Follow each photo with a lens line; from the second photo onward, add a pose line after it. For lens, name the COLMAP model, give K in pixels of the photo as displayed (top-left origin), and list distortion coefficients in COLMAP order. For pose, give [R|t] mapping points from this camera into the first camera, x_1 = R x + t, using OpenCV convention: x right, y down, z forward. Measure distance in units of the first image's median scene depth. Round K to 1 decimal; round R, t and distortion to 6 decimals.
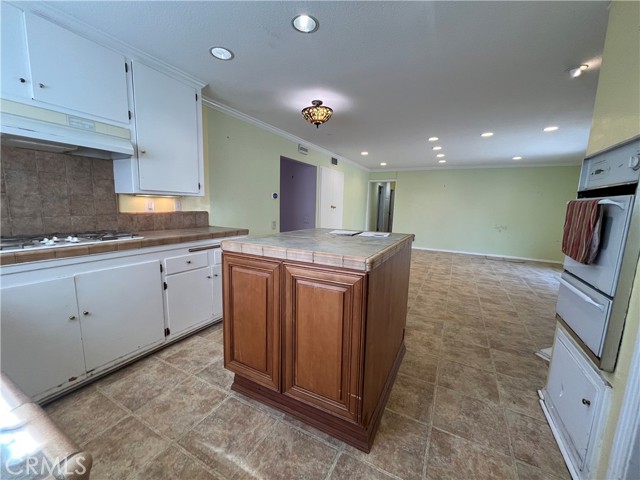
lens RADIAL K [[257.6, 0, 321.0], [0, 257.6, 241.5], [0, 0, 1]] dist [-0.002167, 0.000228]
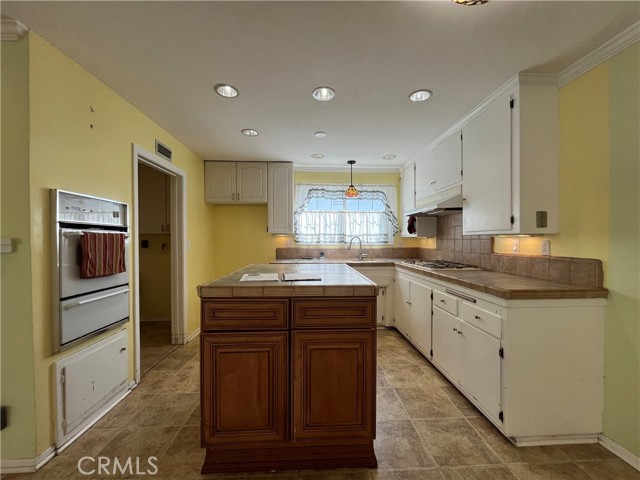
lens RADIAL K [[257.6, 0, 321.0], [0, 257.6, 241.5], [0, 0, 1]] dist [-0.002167, 0.000228]
pose [[-0.860777, -0.027017, -0.508265, 0.503287], [-0.096774, 0.989062, 0.111319, -0.262604], [0.499698, 0.145008, -0.853976, 1.940522]]
